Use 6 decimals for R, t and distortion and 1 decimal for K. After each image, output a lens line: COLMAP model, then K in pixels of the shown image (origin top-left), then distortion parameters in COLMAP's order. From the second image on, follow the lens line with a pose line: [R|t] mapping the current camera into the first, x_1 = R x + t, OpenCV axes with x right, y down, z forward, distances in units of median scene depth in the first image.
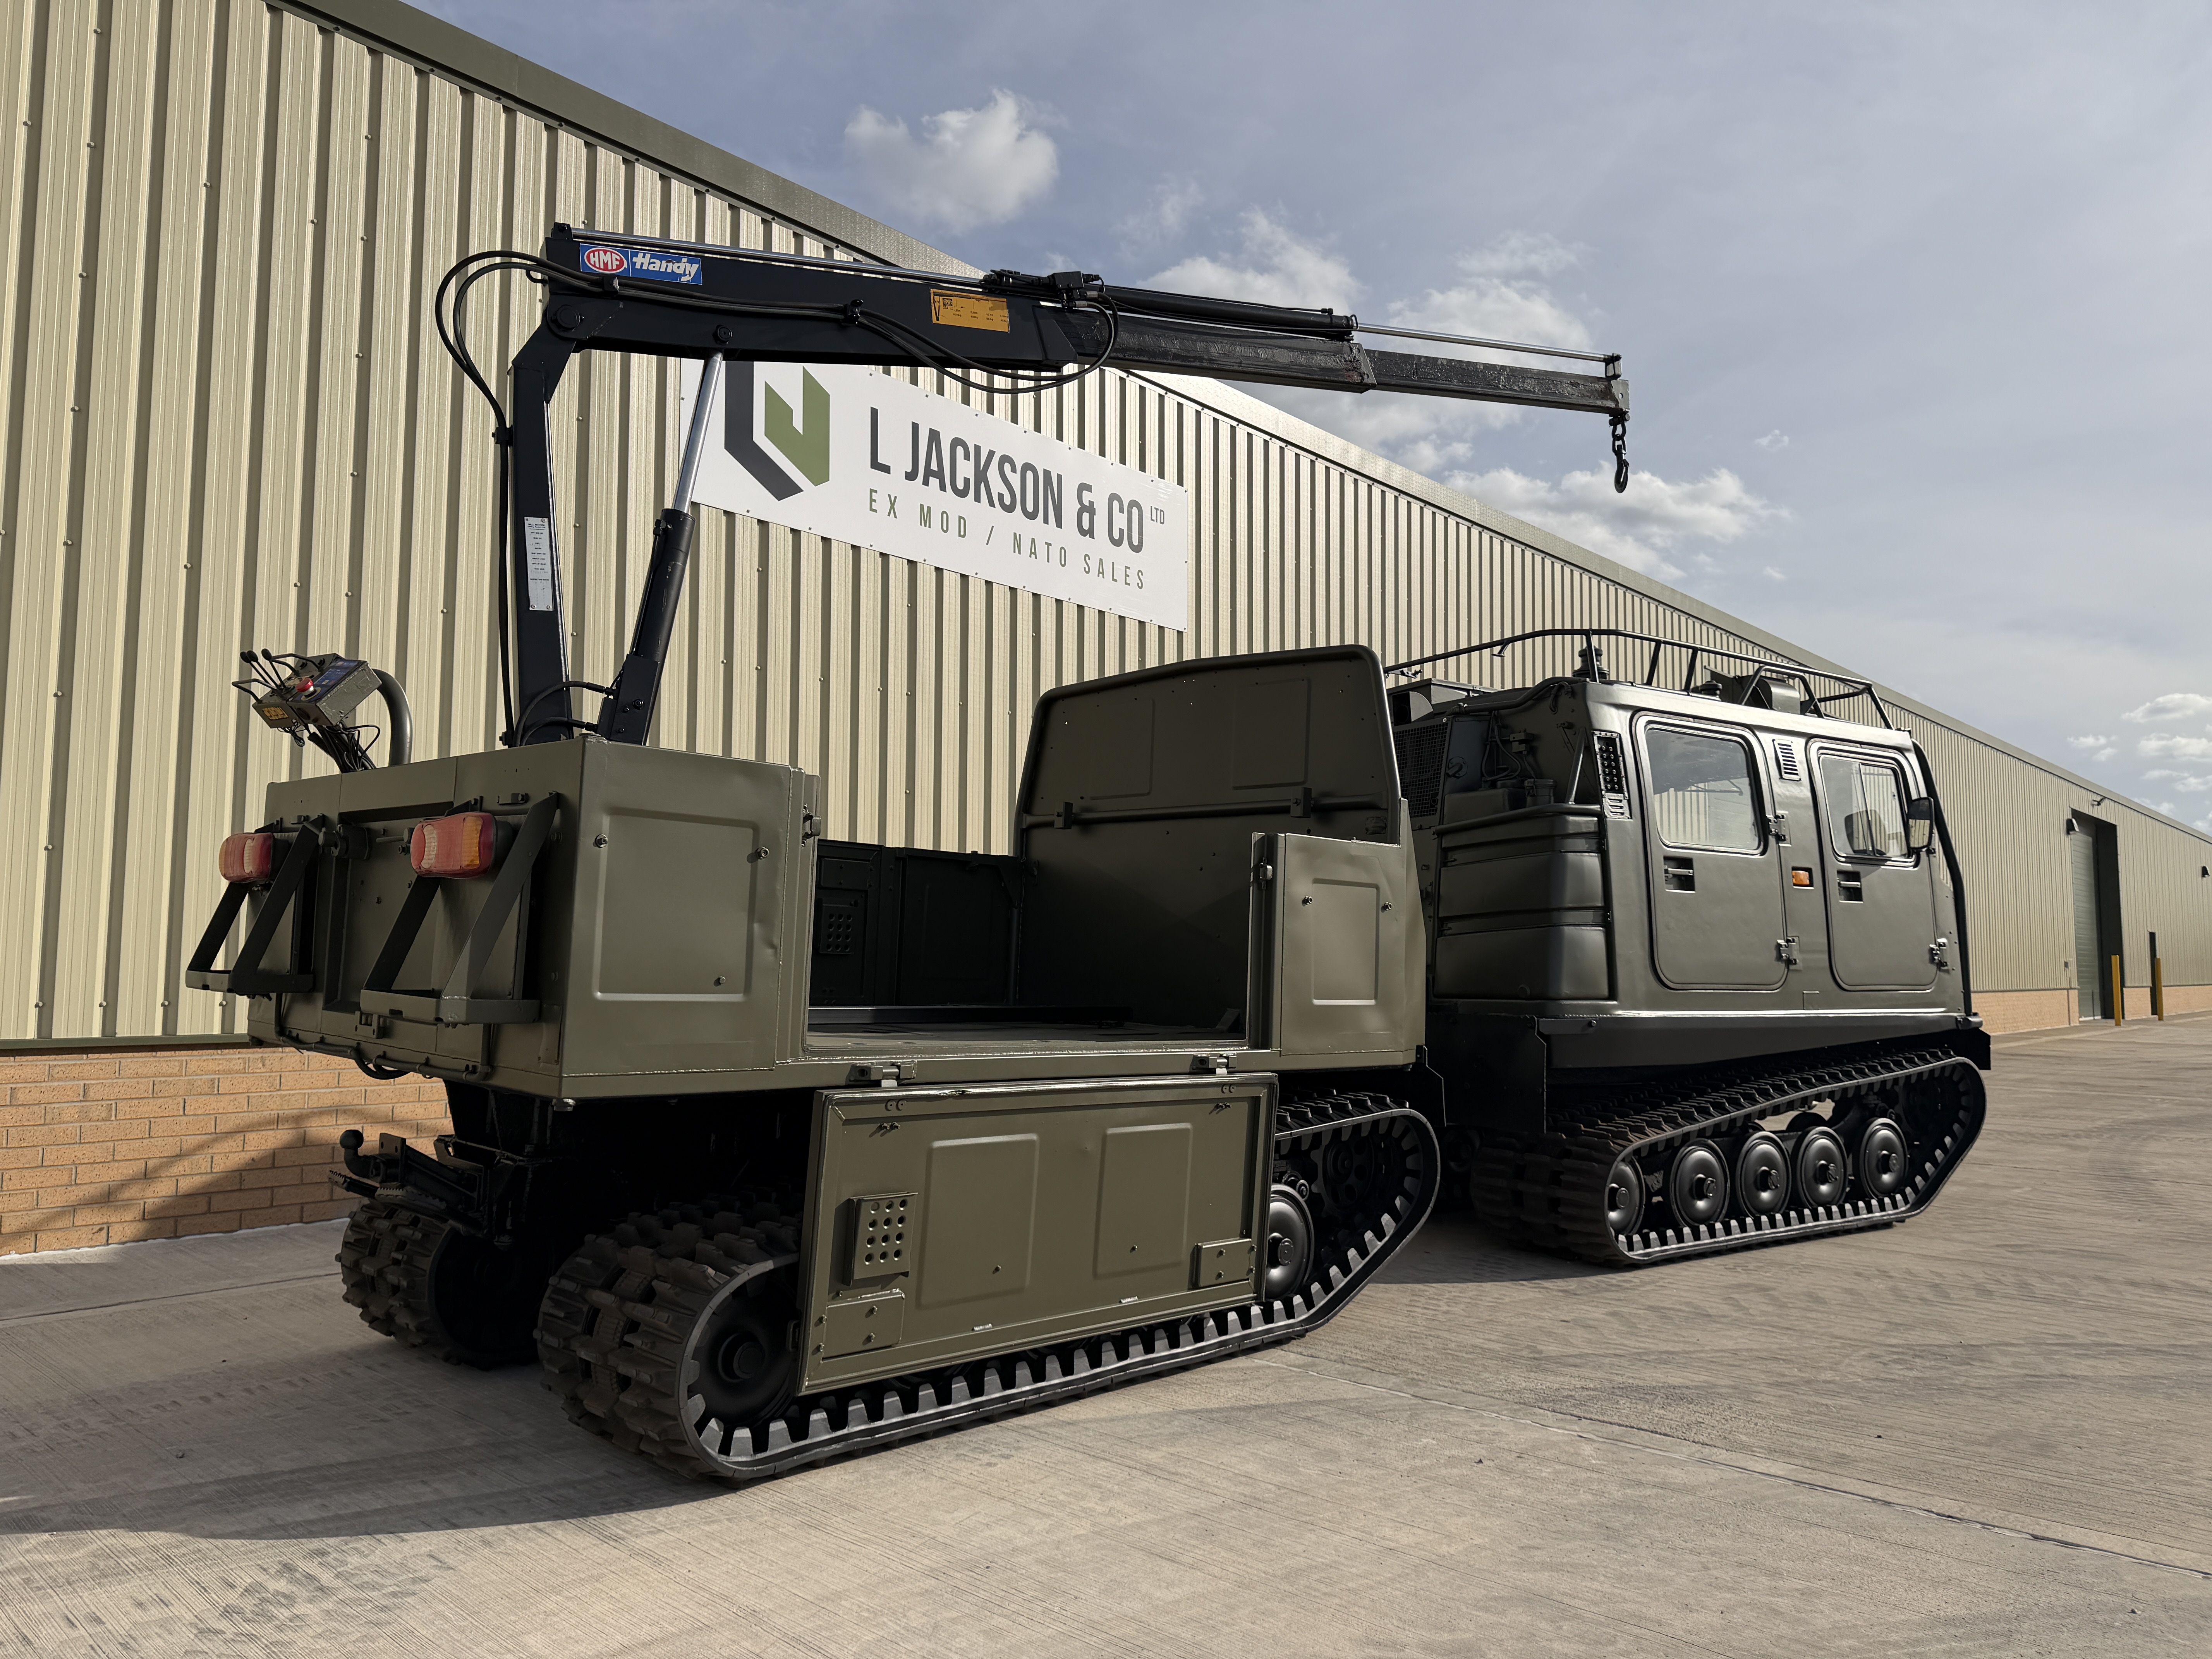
lens RADIAL K [[1556.9, 0, 1109.2], [0, 1556.9, 847.0], [0, 0, 1]] dist [0.047080, -0.060111]
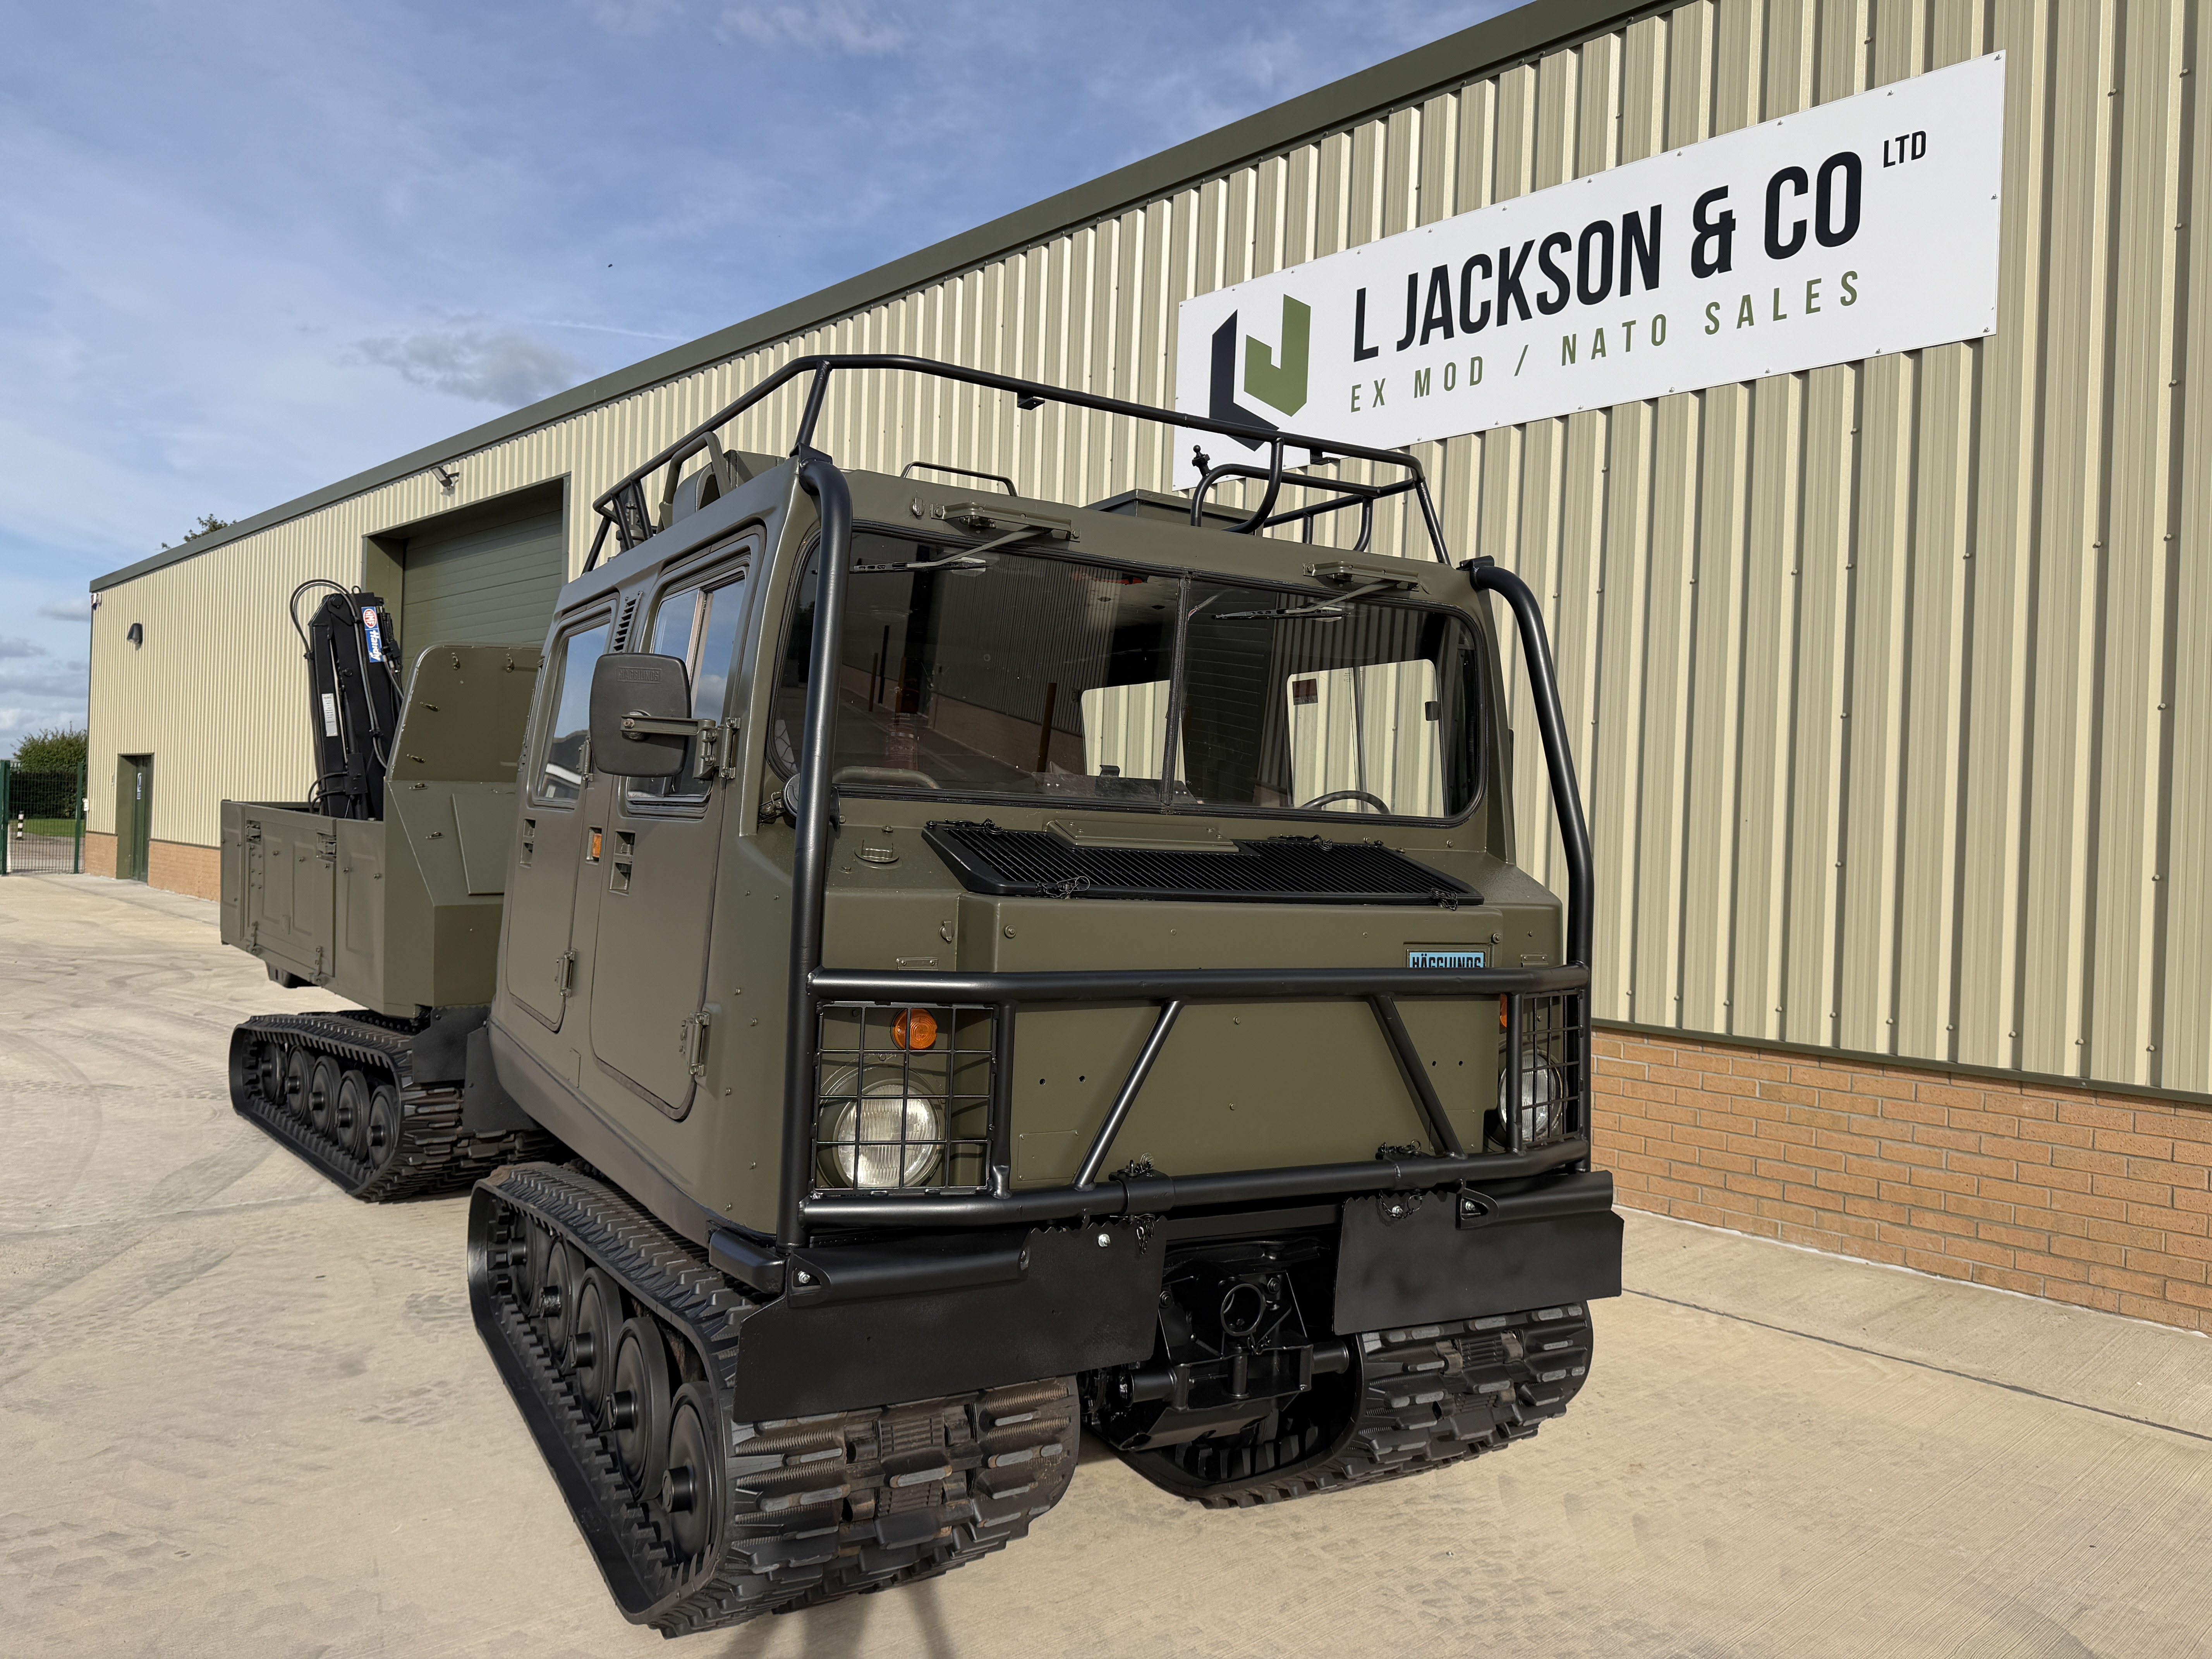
lens RADIAL K [[1568.7, 0, 1100.8], [0, 1568.7, 821.3], [0, 0, 1]] dist [0.007600, -0.009123]
pose [[-0.088631, -0.009475, -0.996019, 1.070932], [0.045303, 0.998882, -0.013533, 0.030652], [0.995034, -0.046322, -0.088102, 1.348799]]
